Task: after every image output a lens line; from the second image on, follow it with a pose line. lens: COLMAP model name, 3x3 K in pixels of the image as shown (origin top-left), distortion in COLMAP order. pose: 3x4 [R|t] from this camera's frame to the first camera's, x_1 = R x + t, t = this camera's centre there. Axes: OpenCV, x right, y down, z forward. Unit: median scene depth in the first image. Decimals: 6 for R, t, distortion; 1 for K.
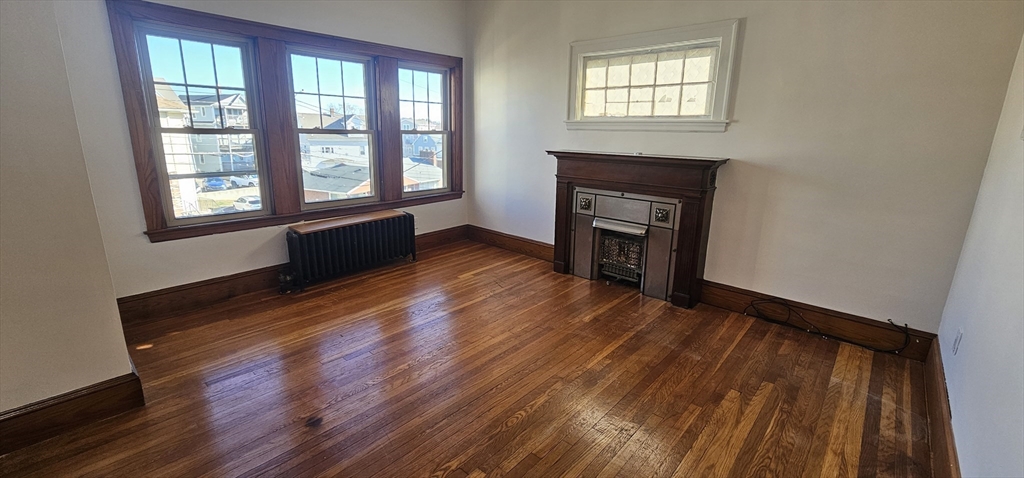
lens RADIAL K [[422.7, 0, 507.0], [0, 422.7, 231.1], [0, 0, 1]] dist [-0.001242, -0.000063]
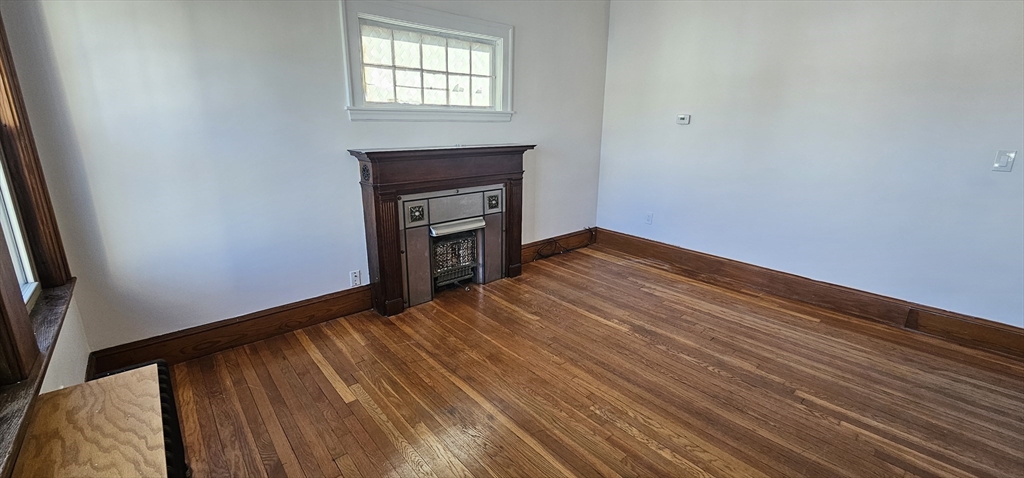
lens RADIAL K [[422.7, 0, 515.4], [0, 422.7, 230.5], [0, 0, 1]] dist [-0.001242, -0.000063]
pose [[0.097104, -0.258652, 0.961078, -0.626821], [0.230277, 0.945278, 0.231133, -0.192651], [-0.968268, 0.198870, 0.151352, 0.771991]]
